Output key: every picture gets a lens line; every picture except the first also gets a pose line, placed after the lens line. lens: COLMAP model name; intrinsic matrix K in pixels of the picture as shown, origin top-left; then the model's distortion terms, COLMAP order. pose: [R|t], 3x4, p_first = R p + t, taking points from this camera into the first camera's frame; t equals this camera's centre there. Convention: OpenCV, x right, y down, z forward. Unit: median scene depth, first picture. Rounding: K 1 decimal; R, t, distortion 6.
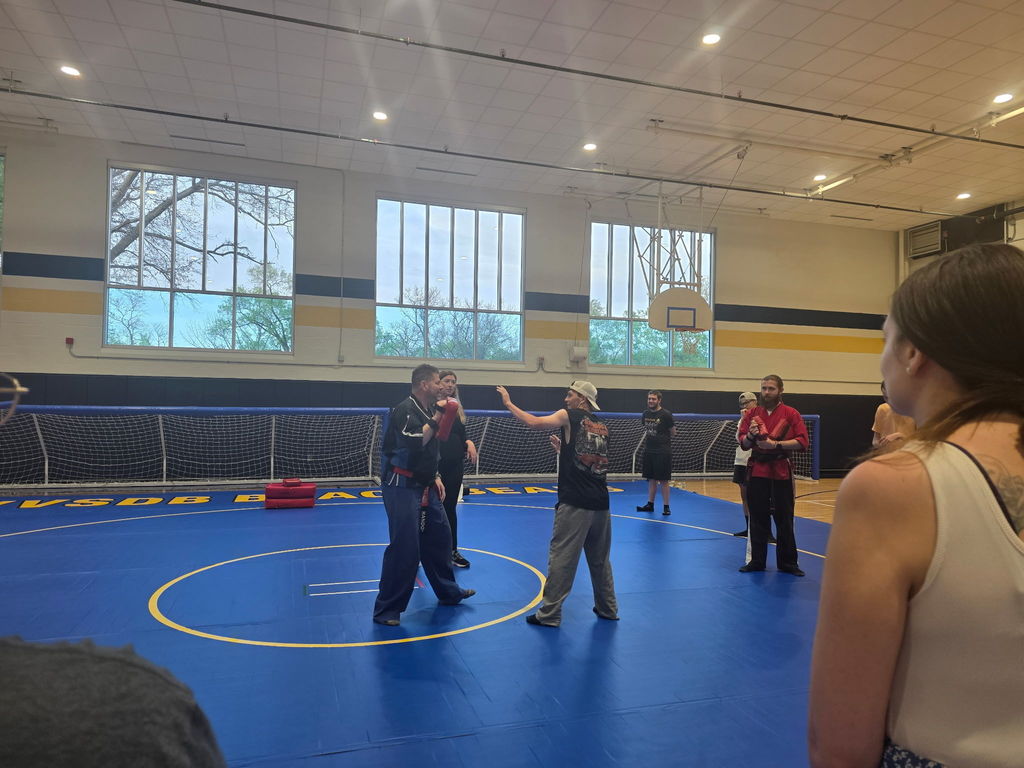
lens RADIAL K [[682.3, 0, 506.3], [0, 682.3, 388.7], [0, 0, 1]] dist [0.062954, -0.045945]
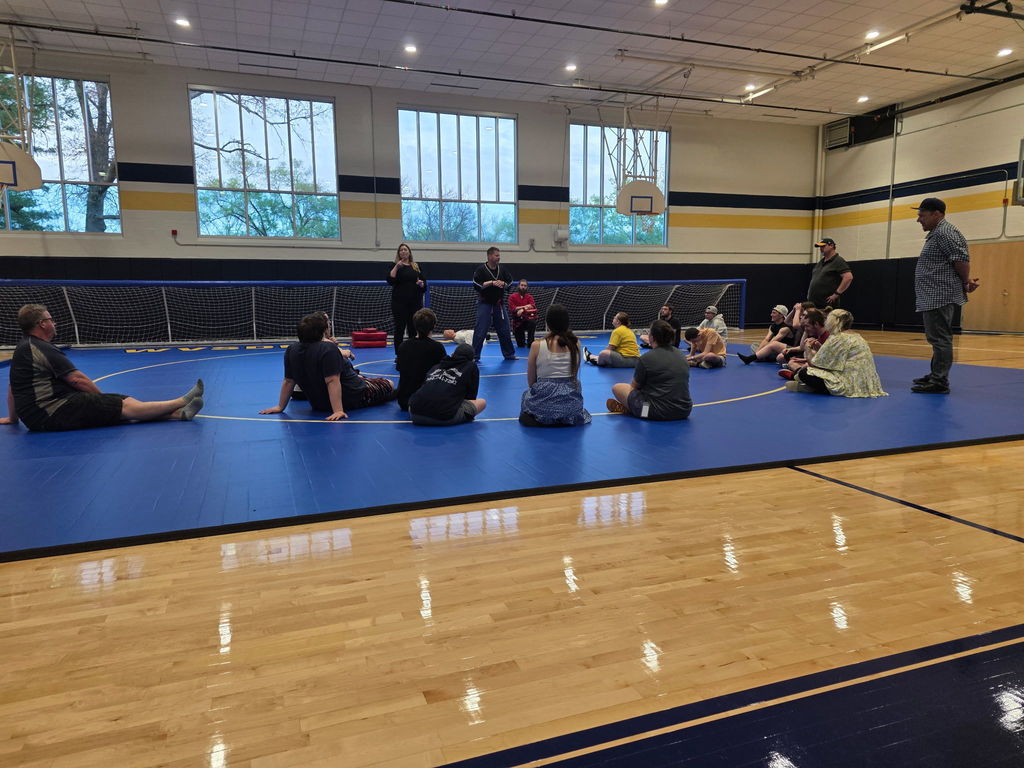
lens RADIAL K [[682.3, 0, 509.3], [0, 682.3, 383.3], [0, 0, 1]] dist [0.062954, -0.045945]
pose [[0.998175, -0.033753, 0.050075, -0.066006], [0.025701, 0.987812, 0.153516, 0.023039], [-0.054646, -0.151949, 0.986877, -0.298857]]
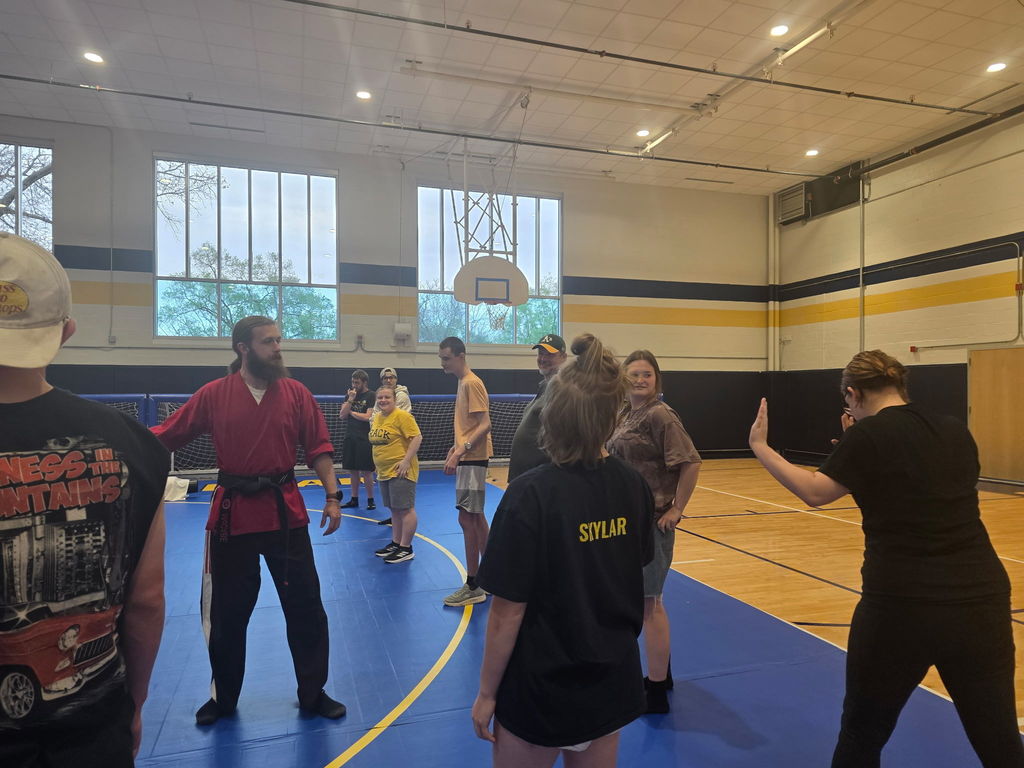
lens RADIAL K [[682.3, 0, 521.0], [0, 682.3, 394.0], [0, 0, 1]] dist [0.062954, -0.045945]
pose [[0.999722, -0.017601, 0.015716, 0.262655], [0.017092, 0.999344, 0.031924, 0.006870], [-0.016268, -0.031647, 0.999367, 0.082219]]
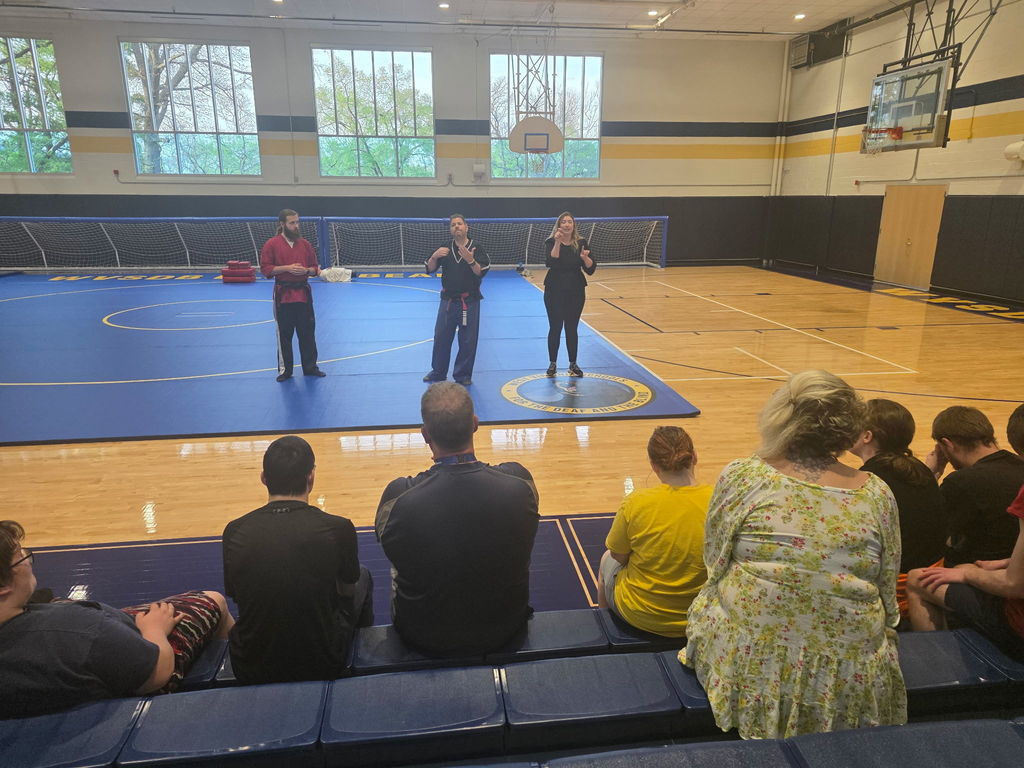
lens RADIAL K [[682.3, 0, 513.1], [0, 682.3, 381.3], [0, 0, 1]] dist [0.062954, -0.045945]
pose [[0.984487, 0.030426, -0.172802, 0.426888], [0.020670, 0.957881, 0.286420, -0.040738], [0.174238, -0.285548, 0.942392, -0.344368]]
